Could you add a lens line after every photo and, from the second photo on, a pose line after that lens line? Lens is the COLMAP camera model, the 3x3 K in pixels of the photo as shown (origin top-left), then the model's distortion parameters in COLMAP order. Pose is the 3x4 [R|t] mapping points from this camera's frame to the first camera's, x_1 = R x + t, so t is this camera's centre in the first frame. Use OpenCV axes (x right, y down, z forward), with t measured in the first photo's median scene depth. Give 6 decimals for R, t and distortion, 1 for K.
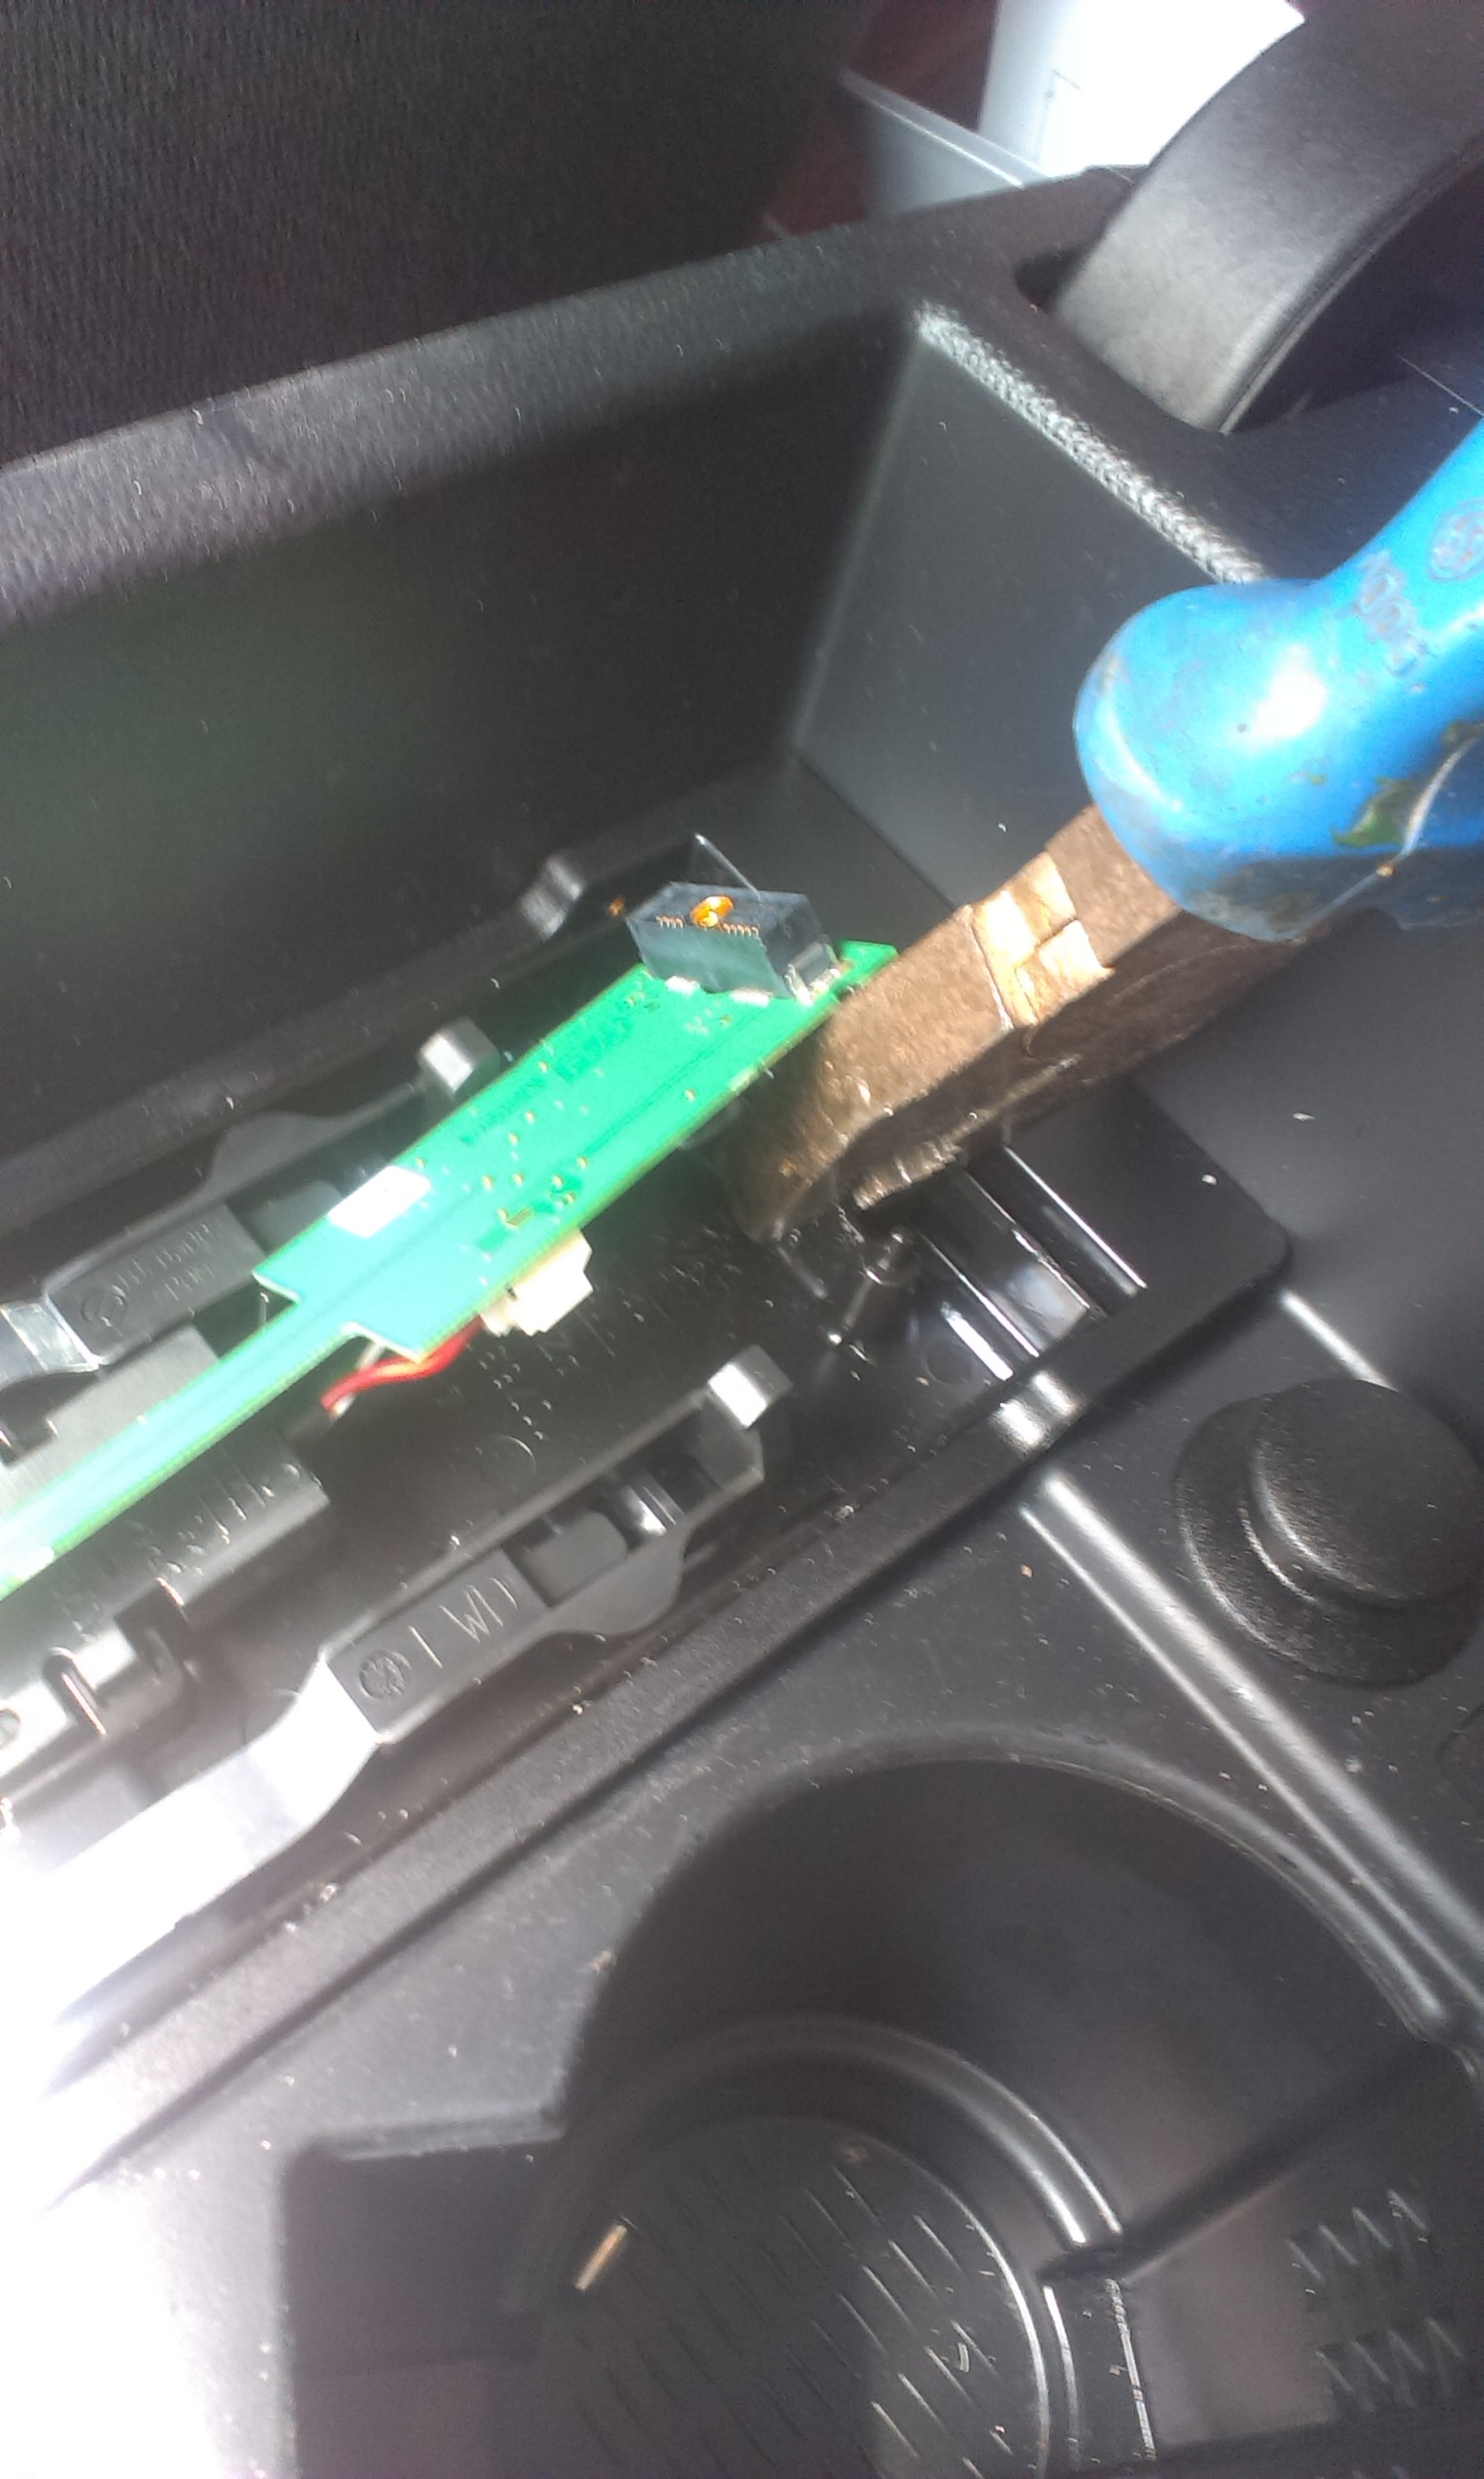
lens RADIAL K [[2087.3, 0, 737.6], [0, 2087.3, 1252.5], [0, 0, 1]] dist [0.094484, -0.157131]
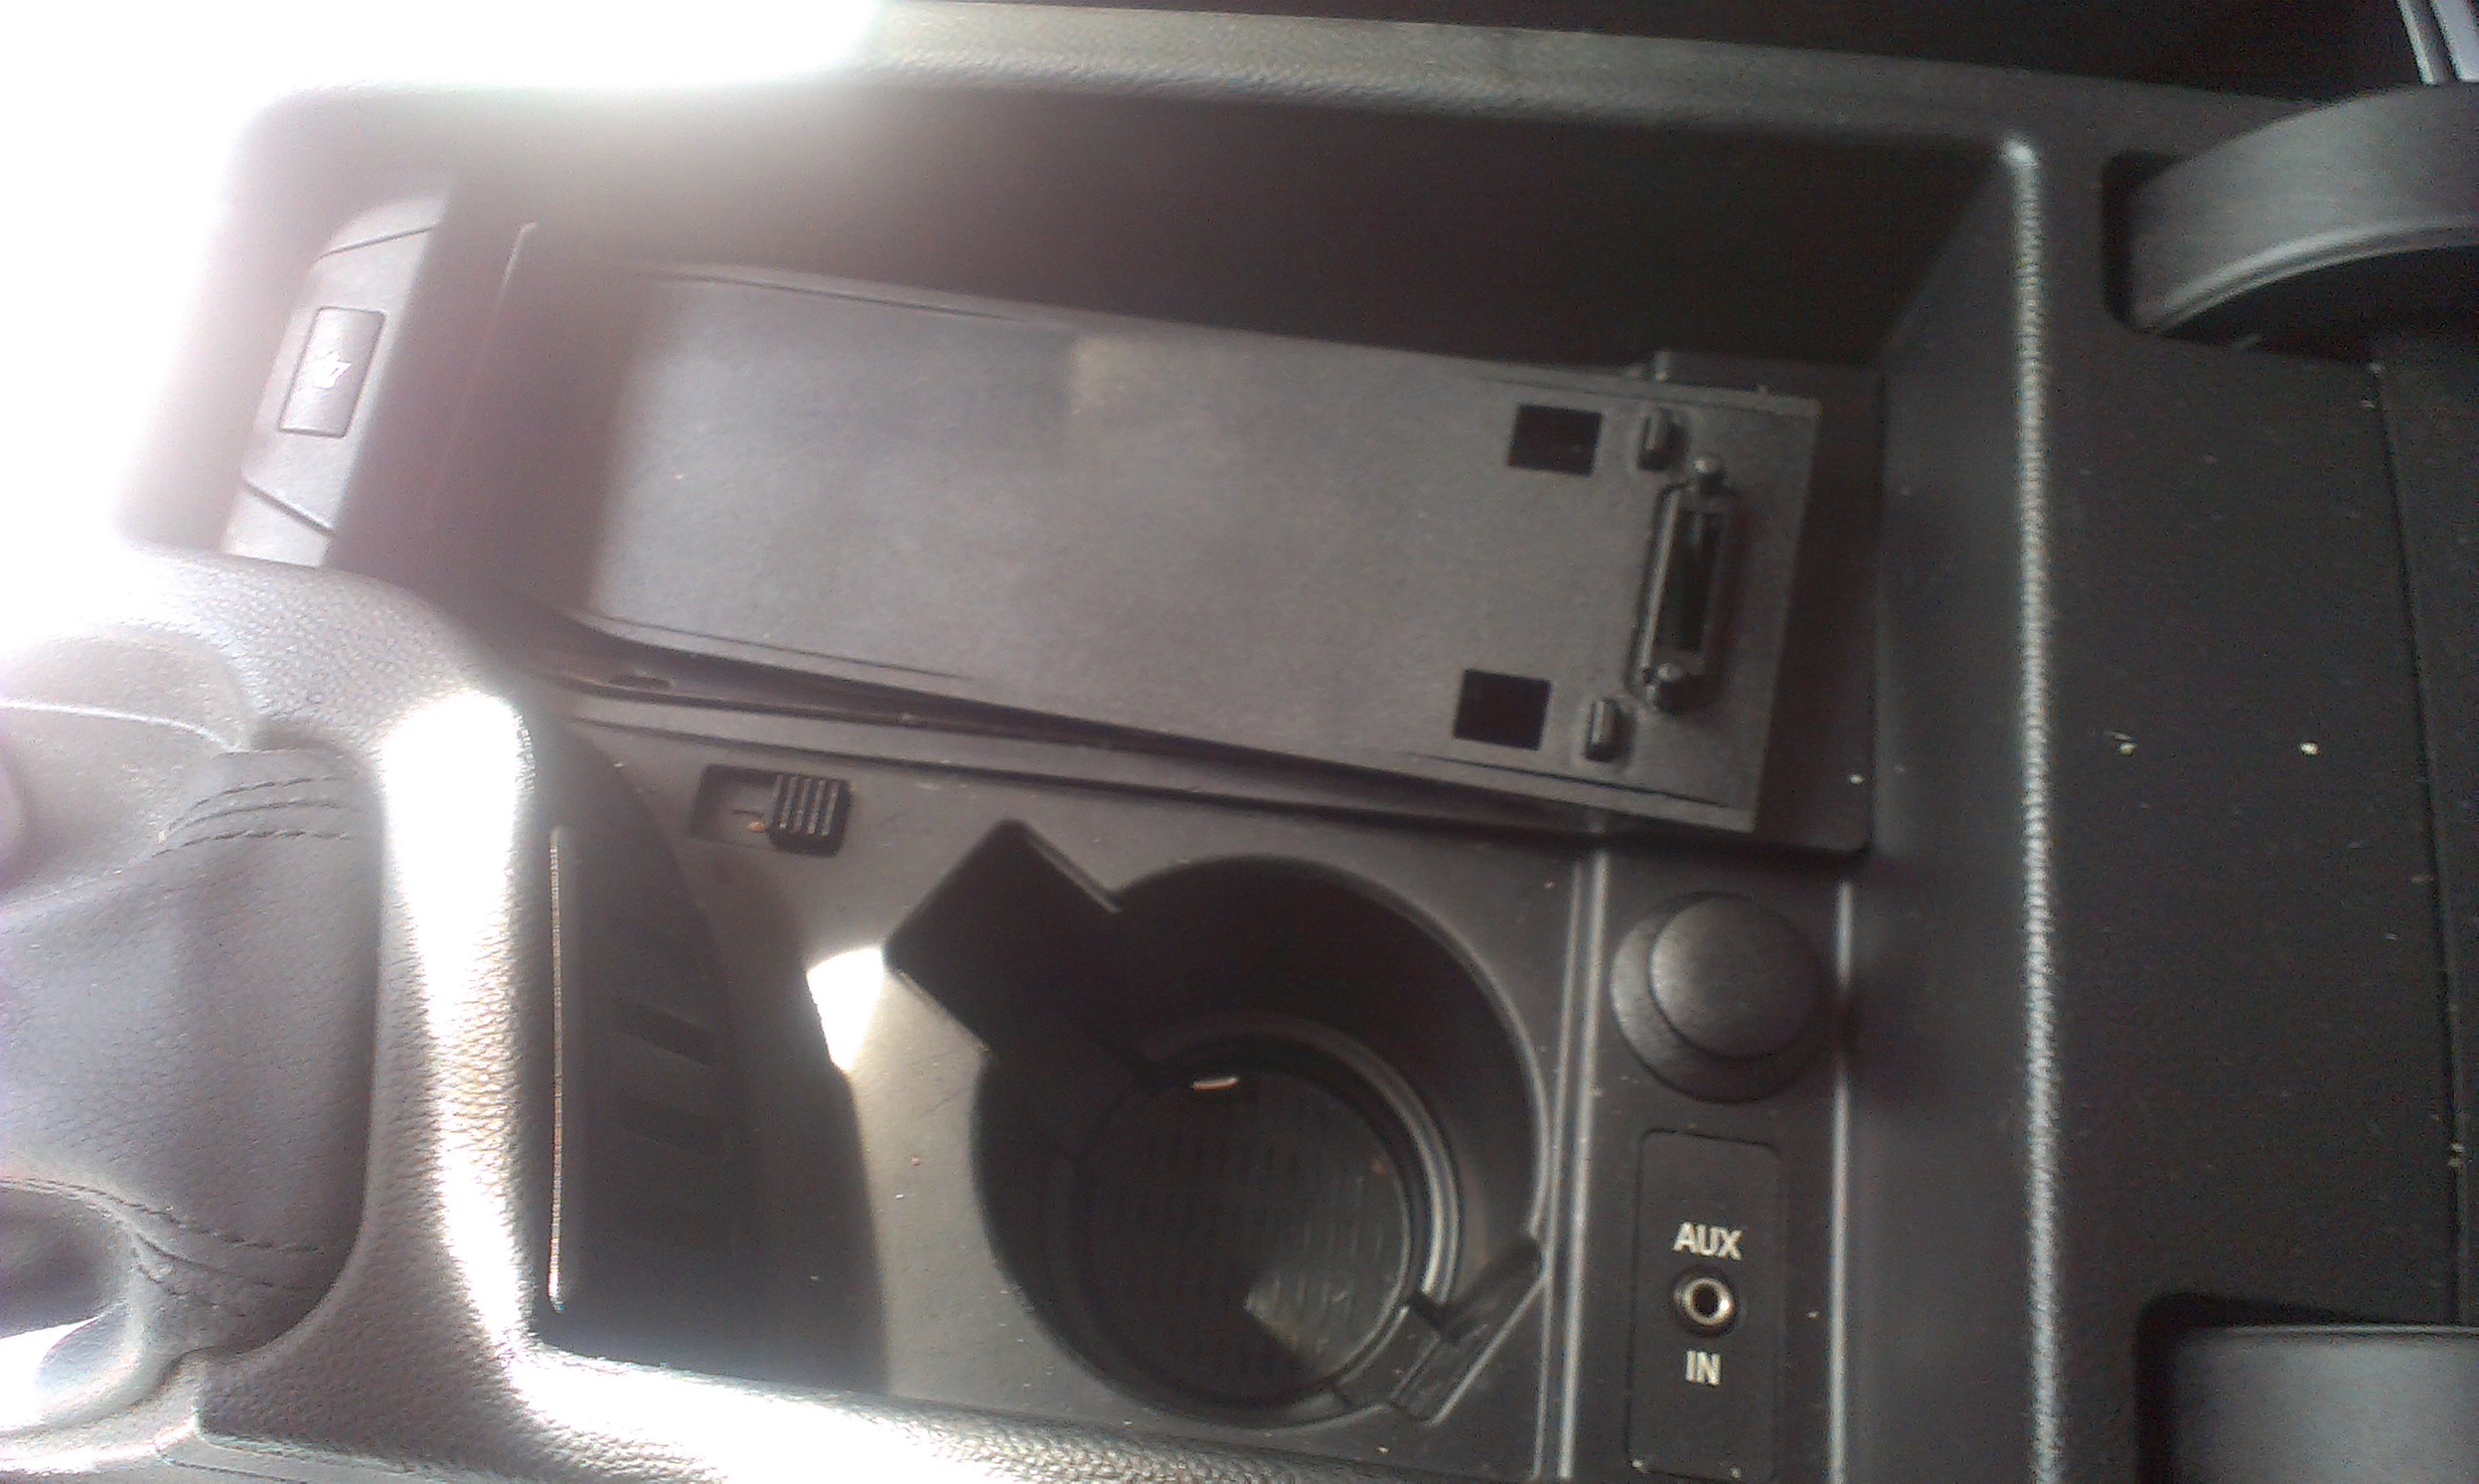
lens RADIAL K [[2087.3, 0, 1195.4], [0, 2087.3, 748.7], [0, 0, 1]] dist [0.094484, -0.157131]
pose [[0.643441, 0.587406, -0.490855, 0.735811], [-0.518574, 0.806155, 0.284948, -0.264743], [0.563085, 0.071197, 0.823326, -0.502526]]
